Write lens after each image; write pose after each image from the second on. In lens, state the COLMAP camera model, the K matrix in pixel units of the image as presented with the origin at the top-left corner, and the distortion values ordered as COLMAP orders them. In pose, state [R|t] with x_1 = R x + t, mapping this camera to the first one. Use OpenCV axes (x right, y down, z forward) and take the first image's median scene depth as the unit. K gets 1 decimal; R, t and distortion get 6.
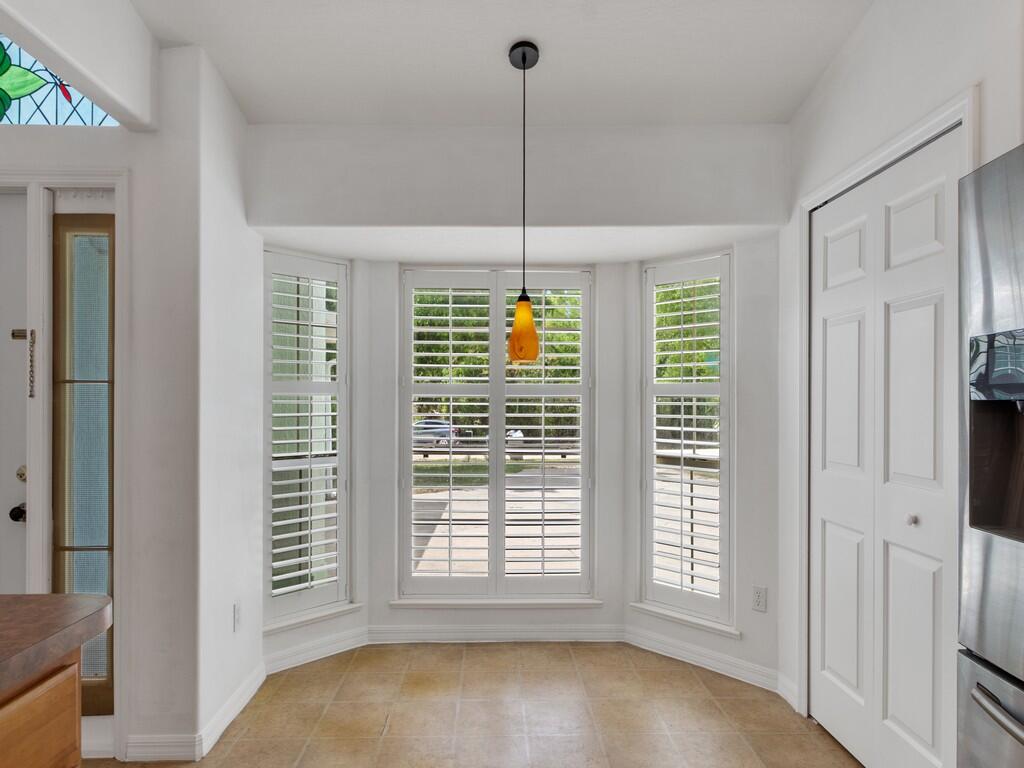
lens RADIAL K [[582.8, 0, 513.8], [0, 582.8, 407.9], [0, 0, 1]] dist [-0.001196, 0.000213]
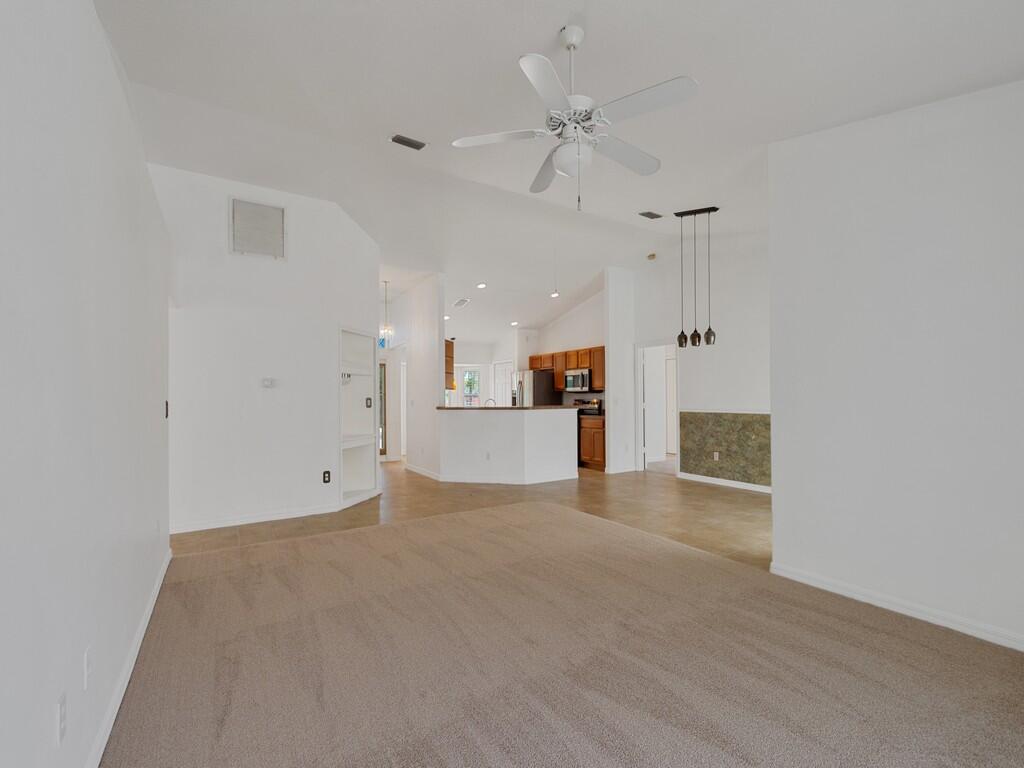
lens RADIAL K [[476.2, 0, 504.4], [0, 476.2, 375.6], [0, 0, 1]] dist [-0.025242, -0.000228]
pose [[0.860522, 0.021884, 0.508943, -1.852741], [0.005991, 0.998573, -0.053067, 0.022660], [-0.509378, 0.048715, 0.859163, -3.173962]]
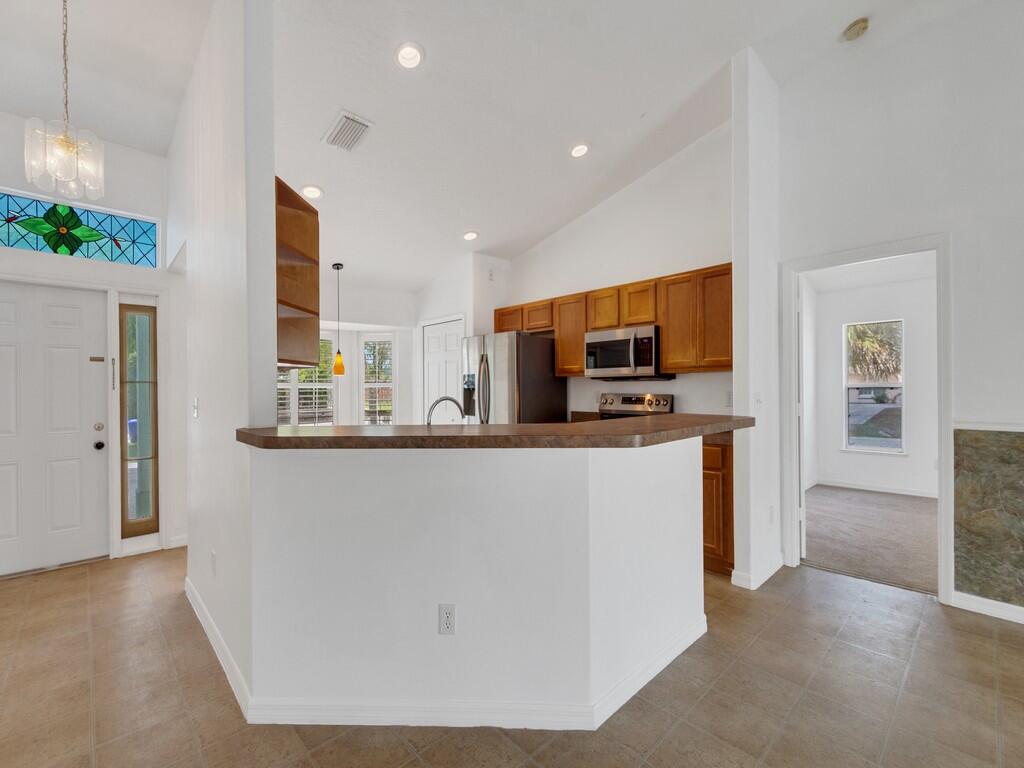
lens RADIAL K [[476.2, 0, 504.4], [0, 476.2, 375.6], [0, 0, 1]] dist [-0.025242, -0.000228]
pose [[0.752818, 0.012769, 0.658105, -0.831651], [0.009126, 0.999513, -0.029833, -0.006152], [-0.658166, 0.028464, 0.752335, -1.175339]]
